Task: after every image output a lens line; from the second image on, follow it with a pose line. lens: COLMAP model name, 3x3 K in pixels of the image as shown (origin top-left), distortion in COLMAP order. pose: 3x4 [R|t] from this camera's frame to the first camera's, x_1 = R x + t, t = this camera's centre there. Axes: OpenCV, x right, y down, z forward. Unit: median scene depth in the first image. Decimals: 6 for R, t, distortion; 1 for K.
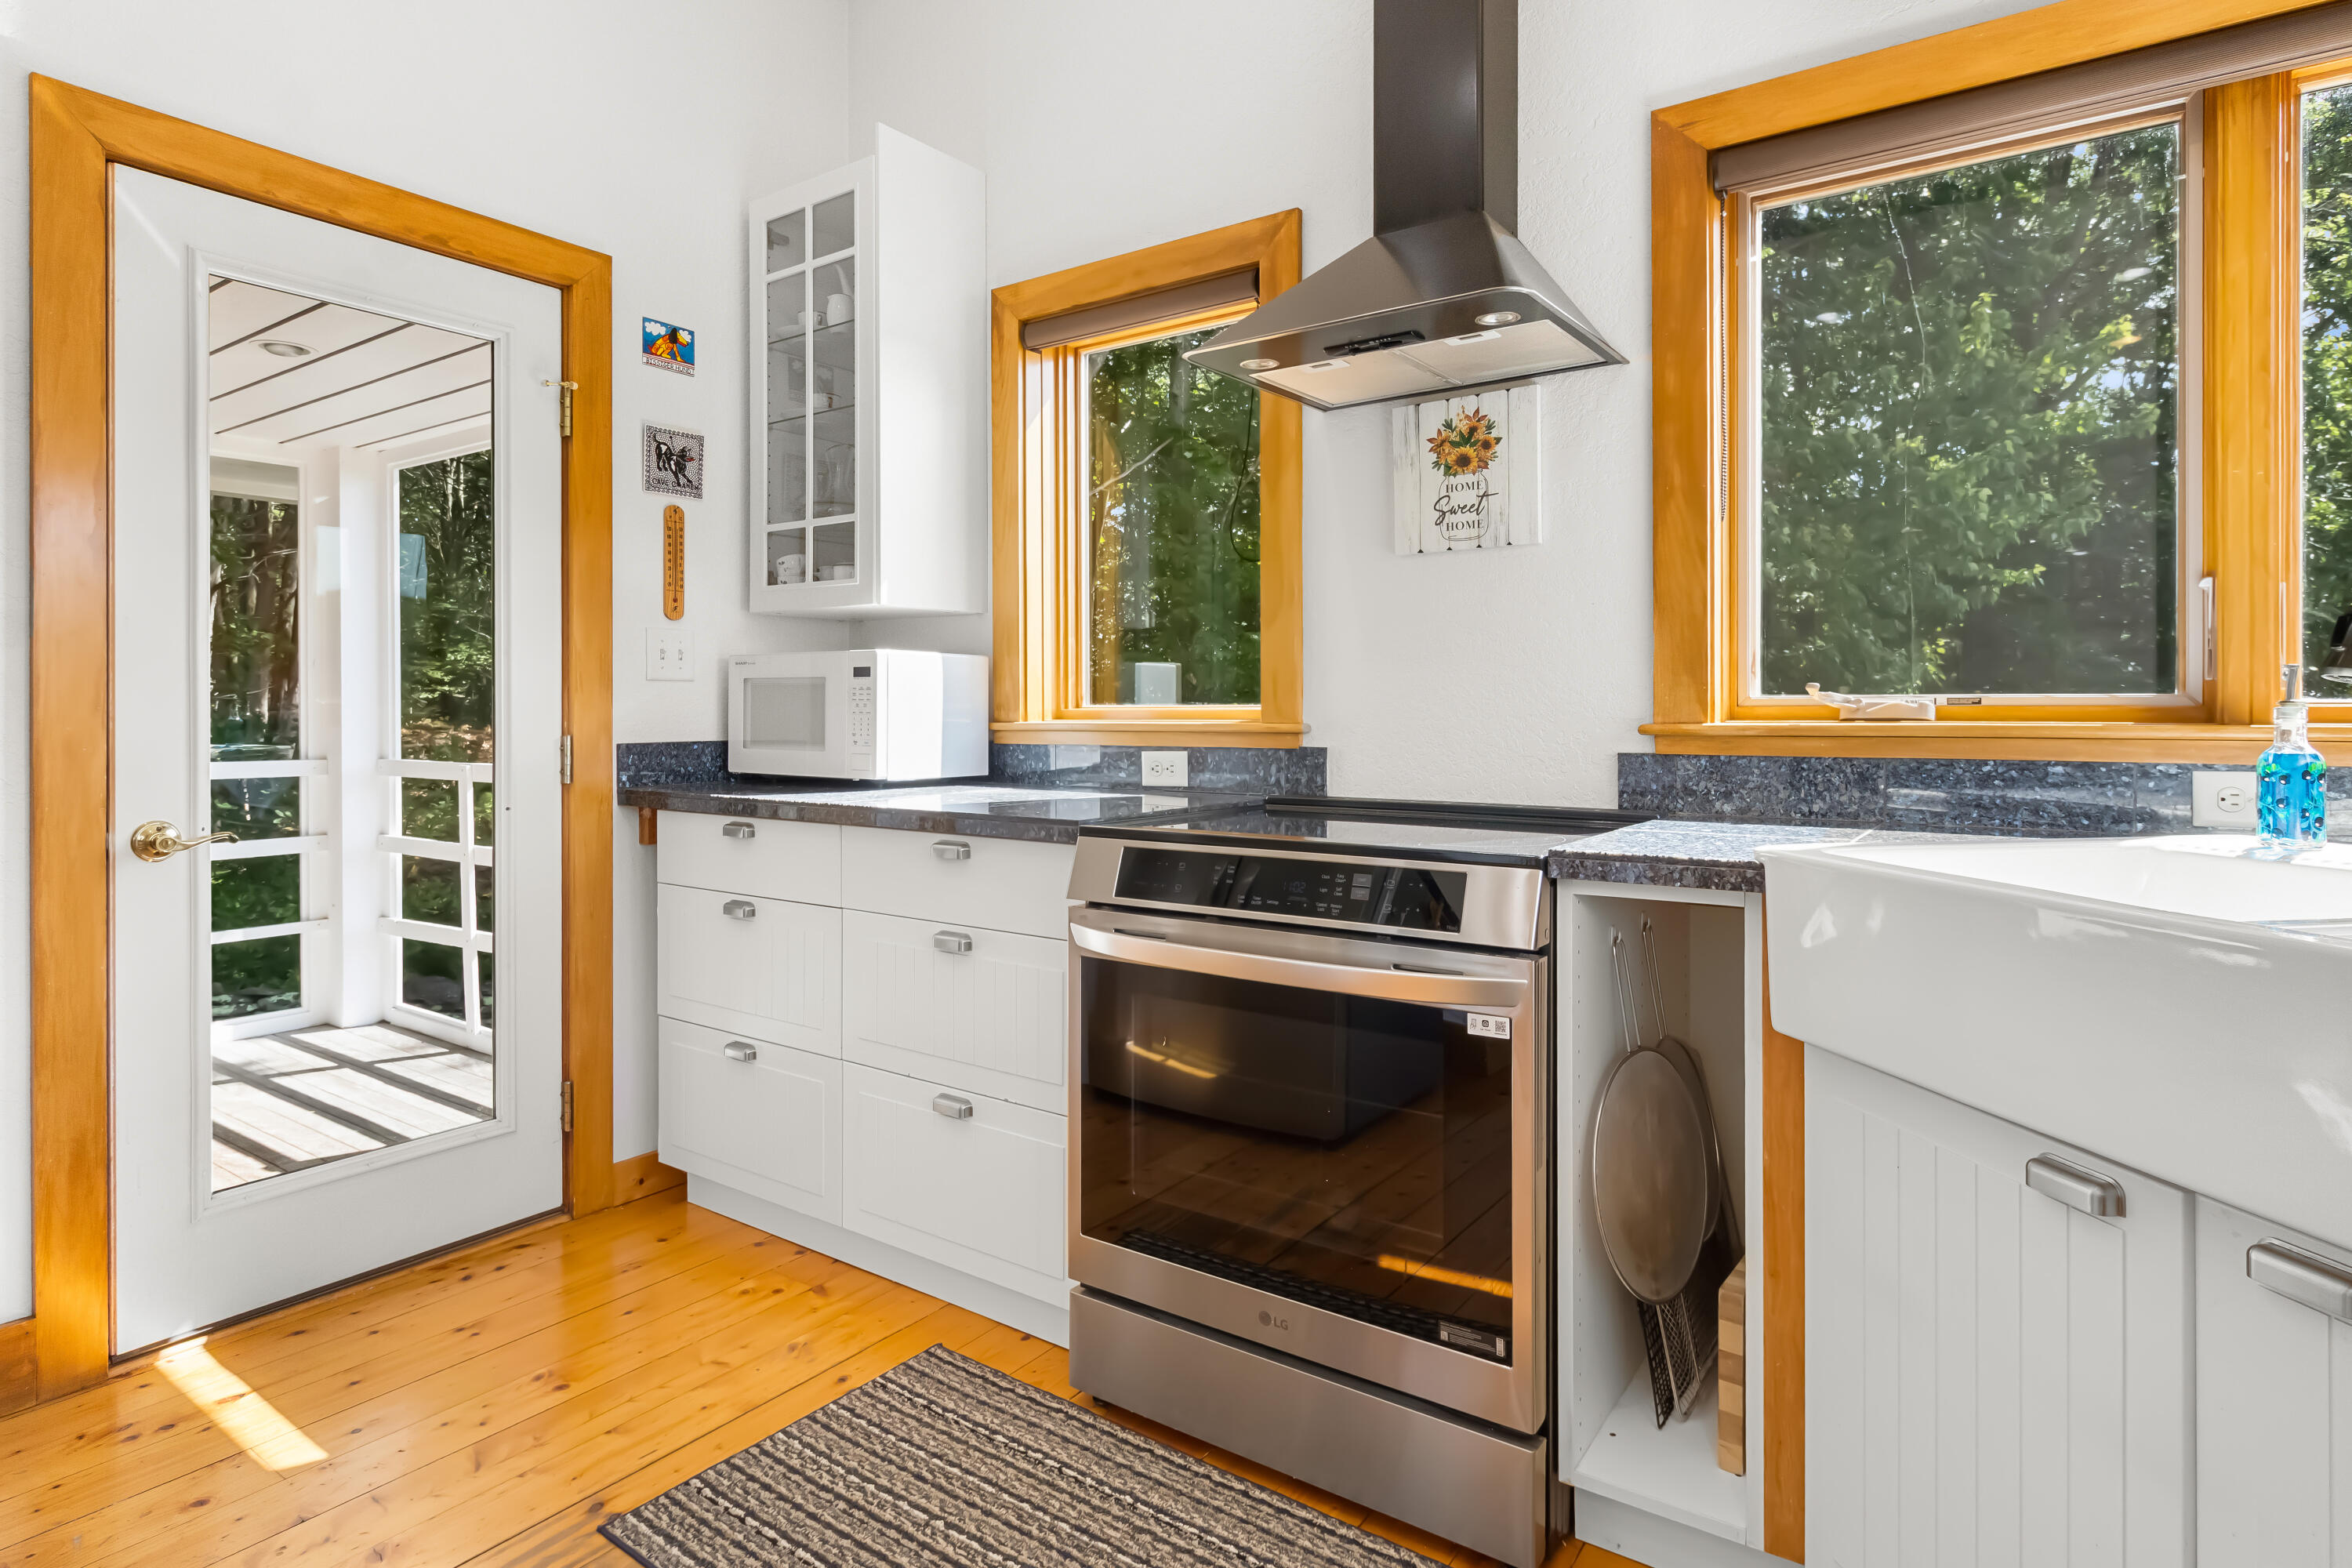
lens RADIAL K [[1257.0, 0, 1213.5], [0, 1257.0, 718.7], [0, 0, 1]] dist [-0.000869, -0.000677]
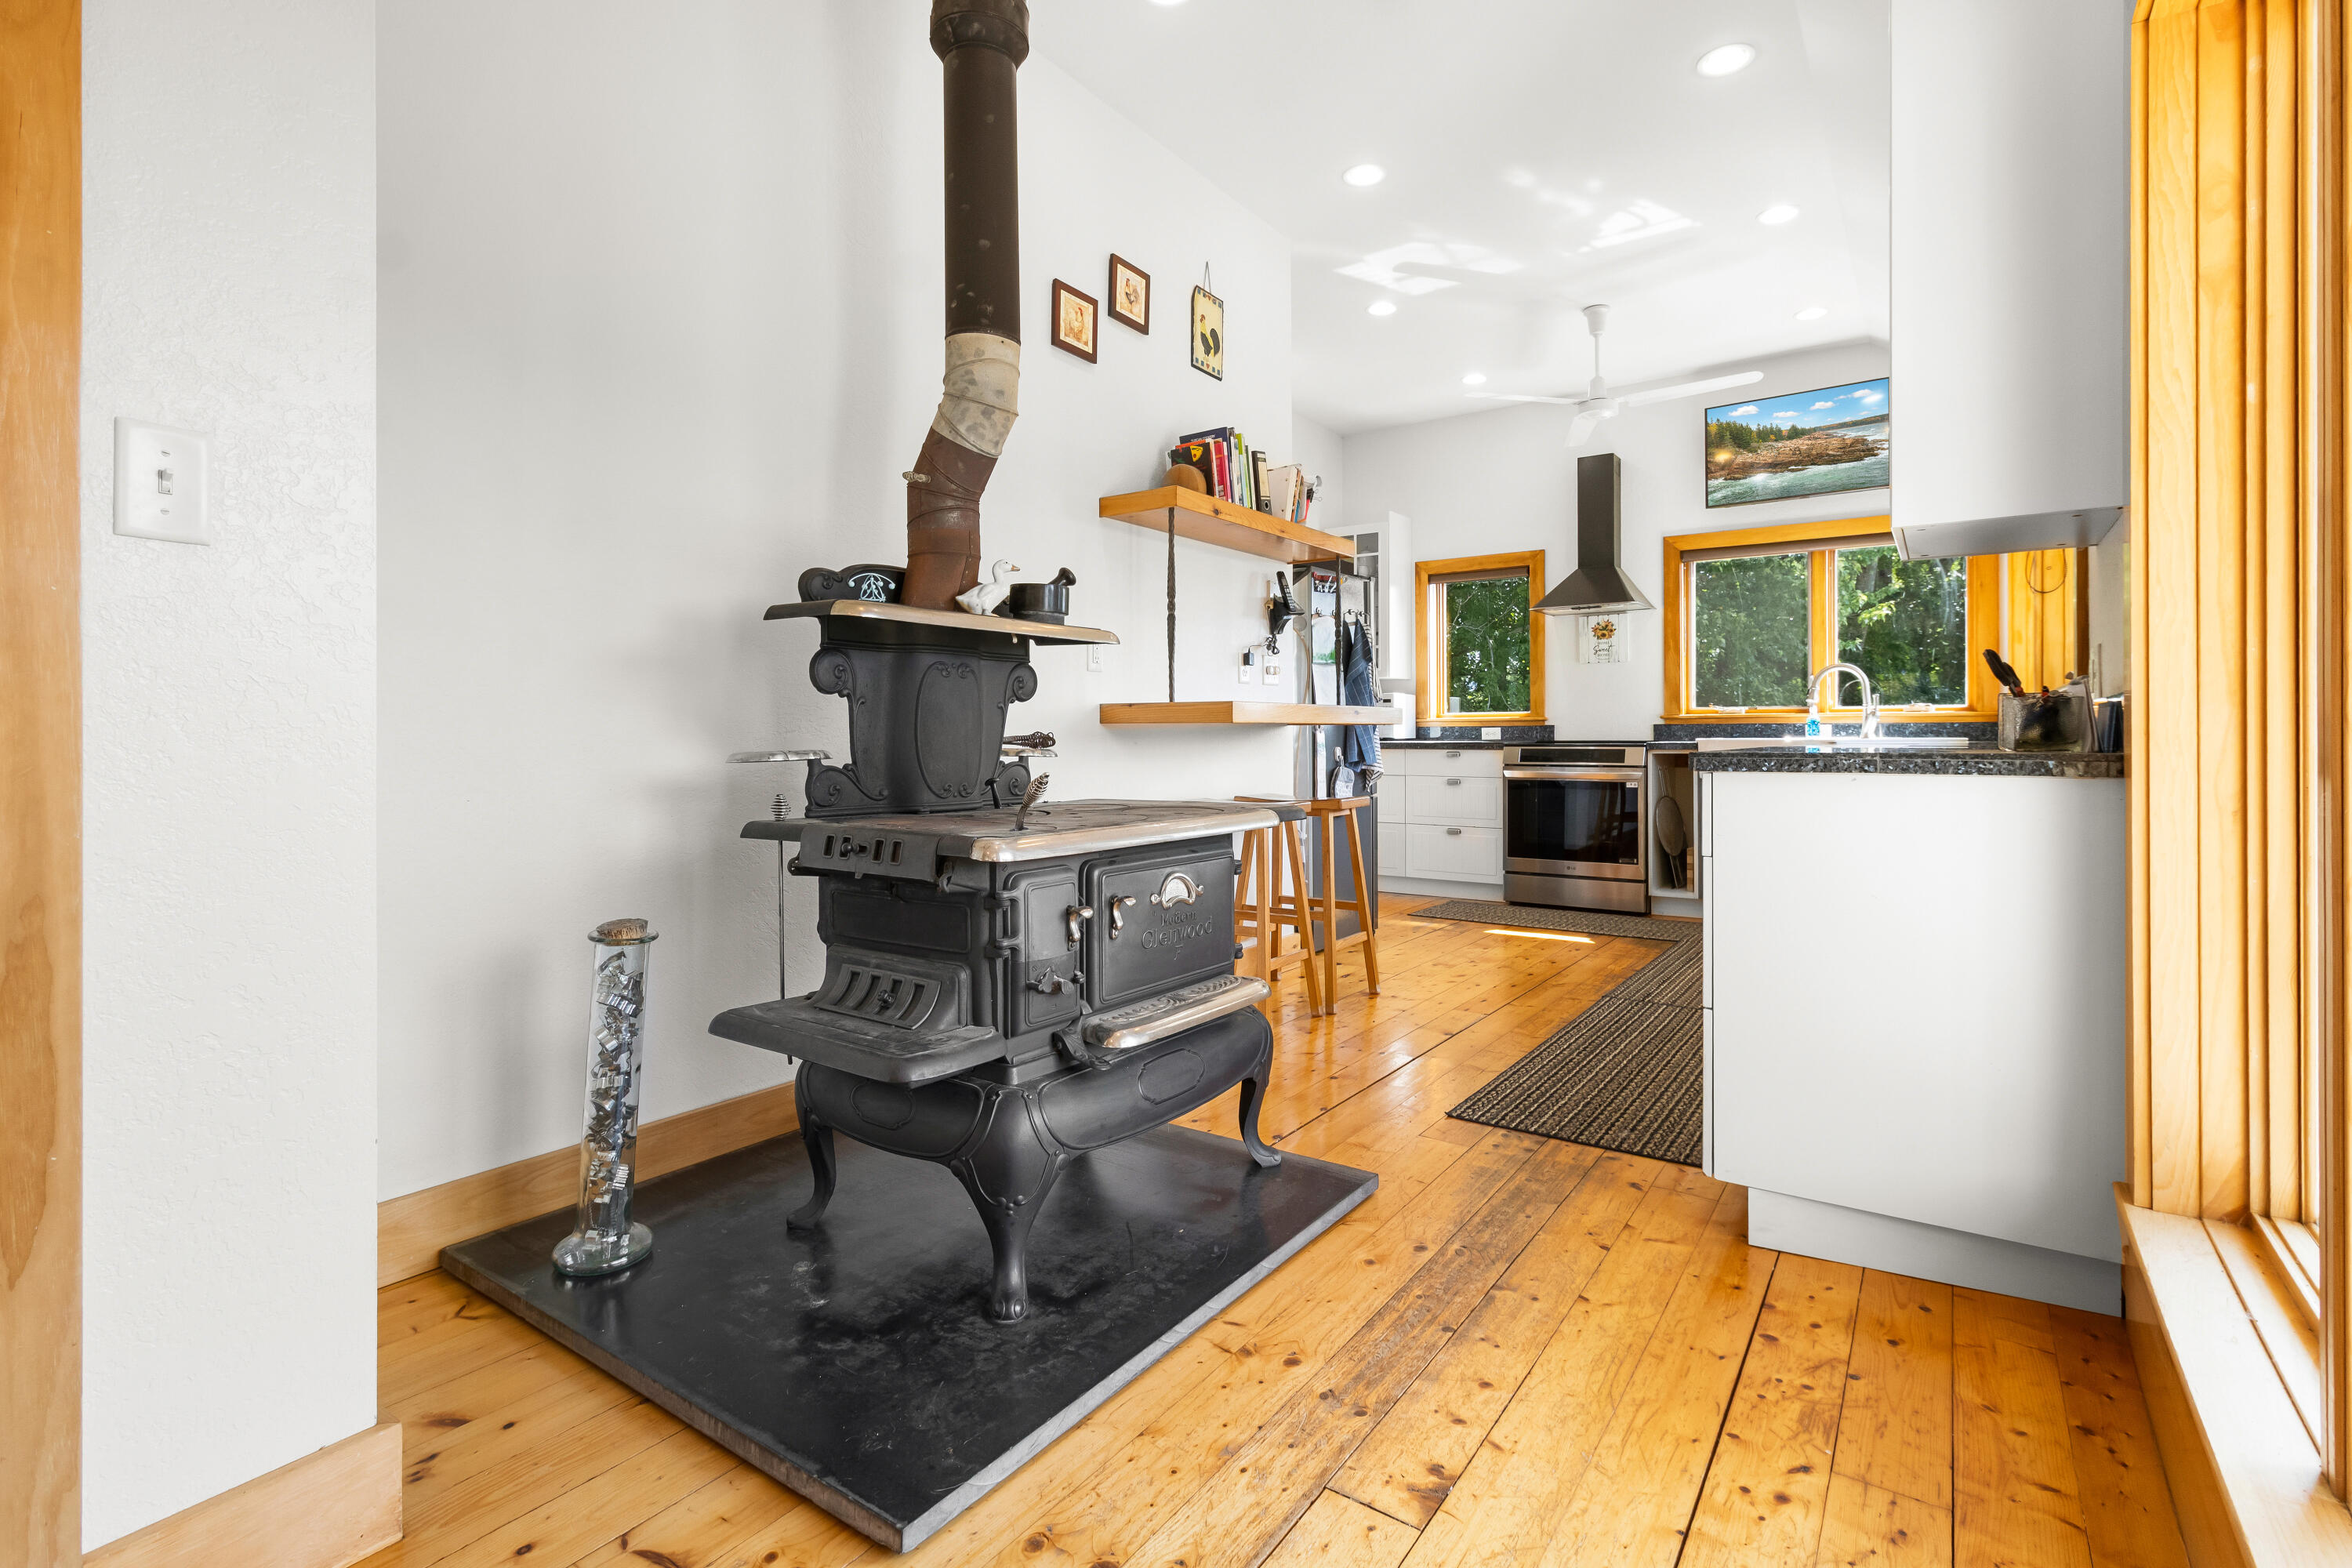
lens RADIAL K [[1115.8, 0, 1198.4], [0, 1115.8, 736.1], [0, 0, 1]] dist [-0.001087, -0.000340]
pose [[0.999976, -0.001339, -0.006870, -0.889279], [0.001307, 0.999988, -0.004642, 0.071821], [0.006876, 0.004633, 0.999966, -2.024849]]
